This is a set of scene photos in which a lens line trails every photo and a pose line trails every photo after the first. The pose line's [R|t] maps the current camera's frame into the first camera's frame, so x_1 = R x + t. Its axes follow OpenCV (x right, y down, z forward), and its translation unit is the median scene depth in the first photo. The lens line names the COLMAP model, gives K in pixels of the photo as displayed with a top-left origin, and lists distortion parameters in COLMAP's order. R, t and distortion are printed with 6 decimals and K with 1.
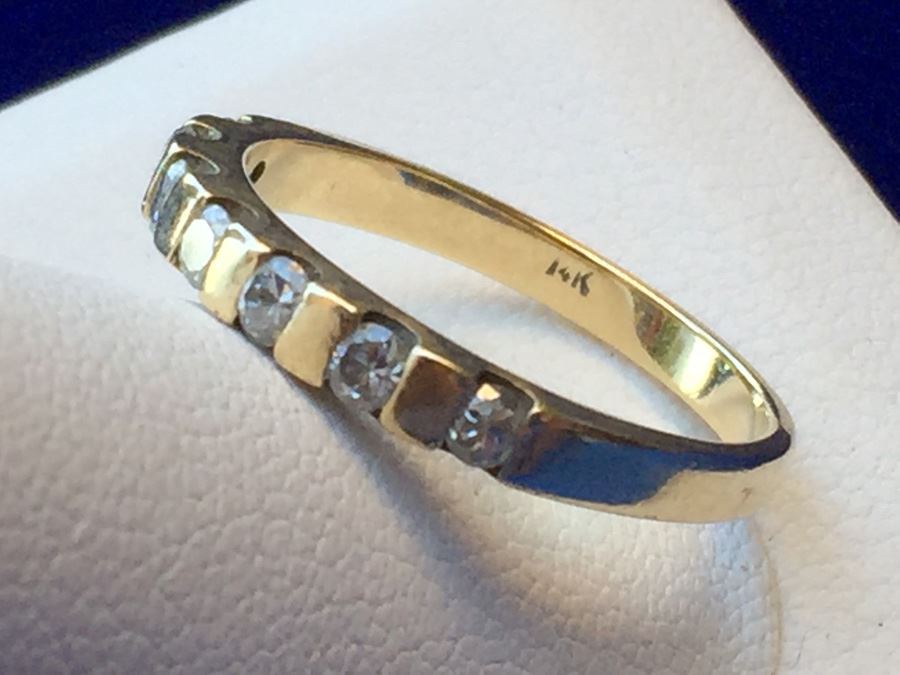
lens RADIAL K [[4189.8, 0, 454.2], [0, 4189.8, 342.5], [0, 0, 1]] dist [0.214761, 0.000000]
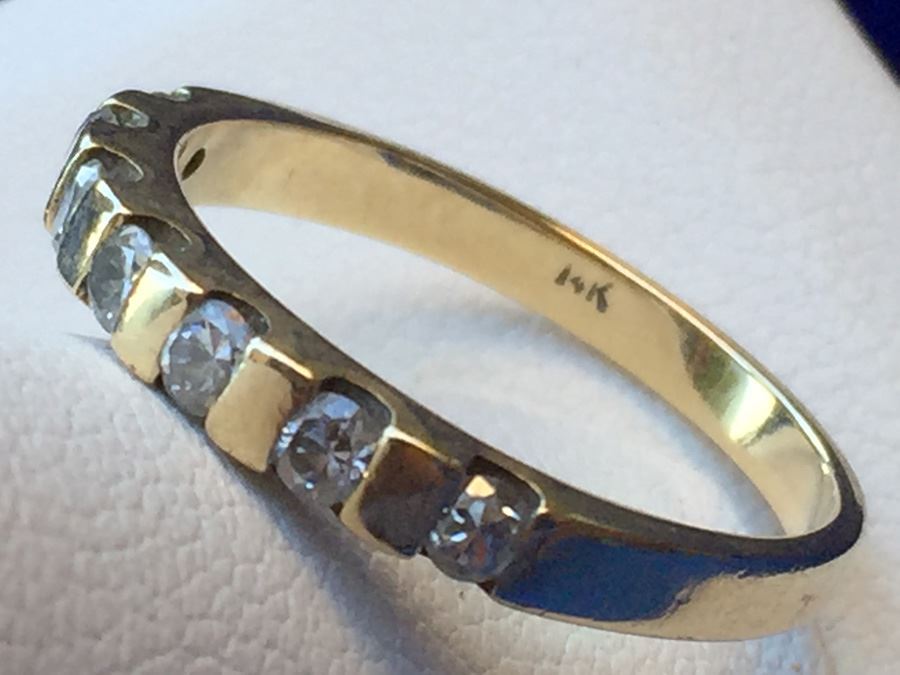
lens RADIAL K [[4189.8, 0, 446.1], [0, 4189.8, 334.1], [0, 0, 1]] dist [0.214761, 0.000000]
pose [[0.999709, 0.024114, 0.001000, 0.000307], [-0.024134, 0.998403, 0.051069, -0.053655], [0.000233, -0.051078, 0.998695, 0.223930]]
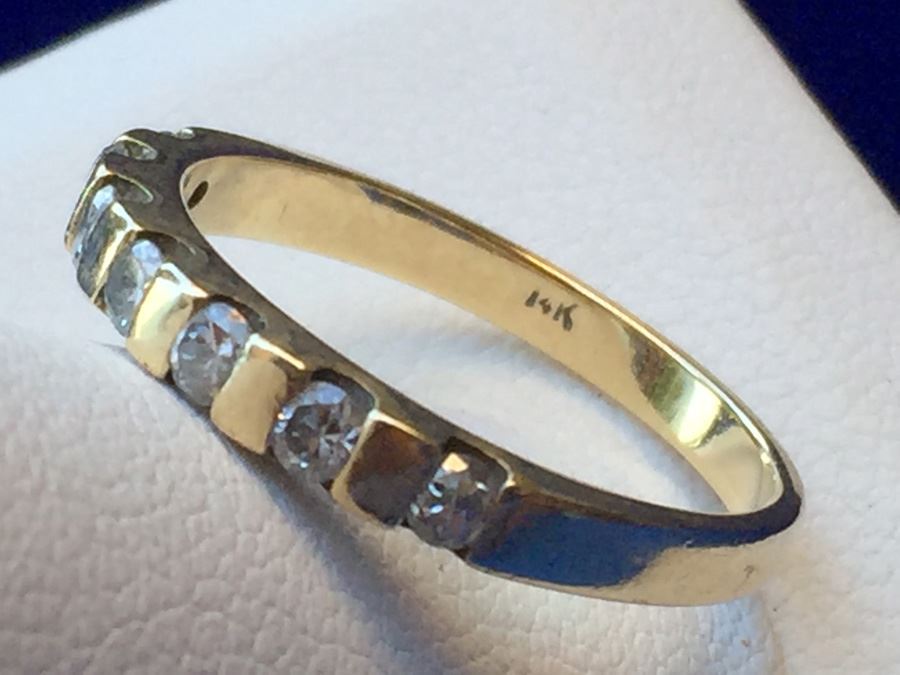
lens RADIAL K [[4189.8, 0, 450.6], [0, 4189.8, 336.0], [0, 0, 1]] dist [0.214761, 0.000000]
pose [[0.999942, 0.010749, 0.000233, 0.006534], [-0.010751, 0.999789, 0.017480, -0.028757], [-0.000045, -0.017482, 0.999847, 0.125572]]
